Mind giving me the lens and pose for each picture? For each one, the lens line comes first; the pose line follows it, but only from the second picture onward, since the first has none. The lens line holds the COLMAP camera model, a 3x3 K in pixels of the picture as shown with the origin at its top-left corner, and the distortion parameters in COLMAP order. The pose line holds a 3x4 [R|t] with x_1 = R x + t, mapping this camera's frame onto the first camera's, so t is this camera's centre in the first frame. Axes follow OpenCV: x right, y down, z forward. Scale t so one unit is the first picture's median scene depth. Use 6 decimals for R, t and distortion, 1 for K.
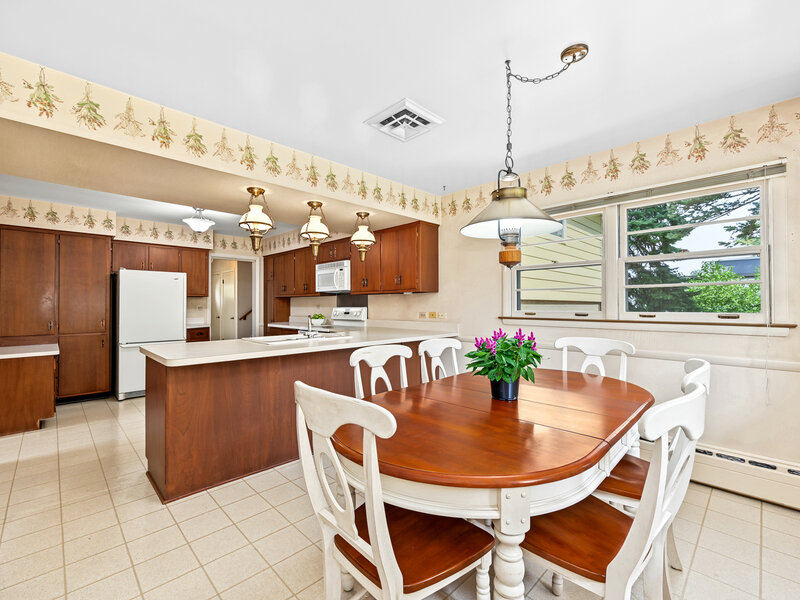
lens RADIAL K [[374.2, 0, 401.8], [0, 374.2, 300.2], [0, 0, 1]] dist [0.017218, -0.004534]
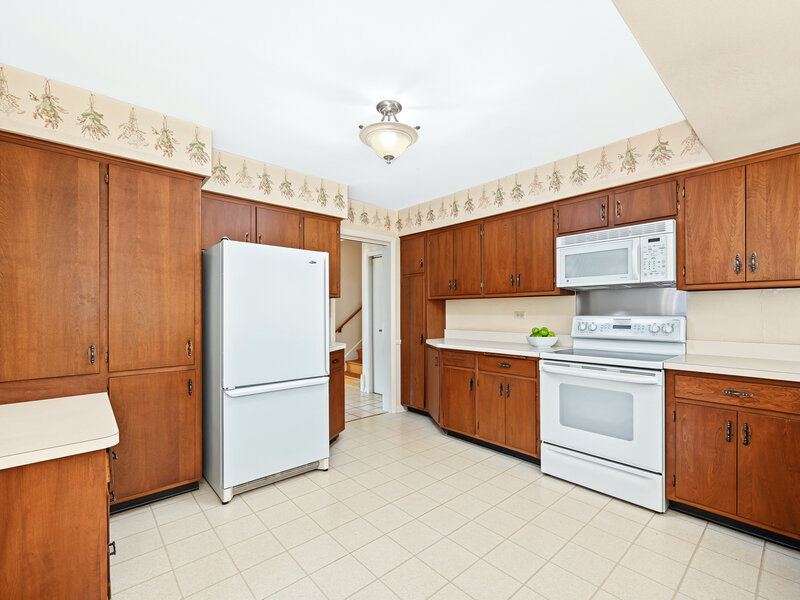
lens RADIAL K [[374.2, 0, 399.1], [0, 374.2, 310.3], [0, 0, 1]] dist [0.017218, -0.004534]
pose [[0.999912, -0.000812, -0.013263, -0.527909], [0.000902, 0.999976, 0.006811, 0.008196], [0.013258, -0.006822, 0.999889, 0.523841]]
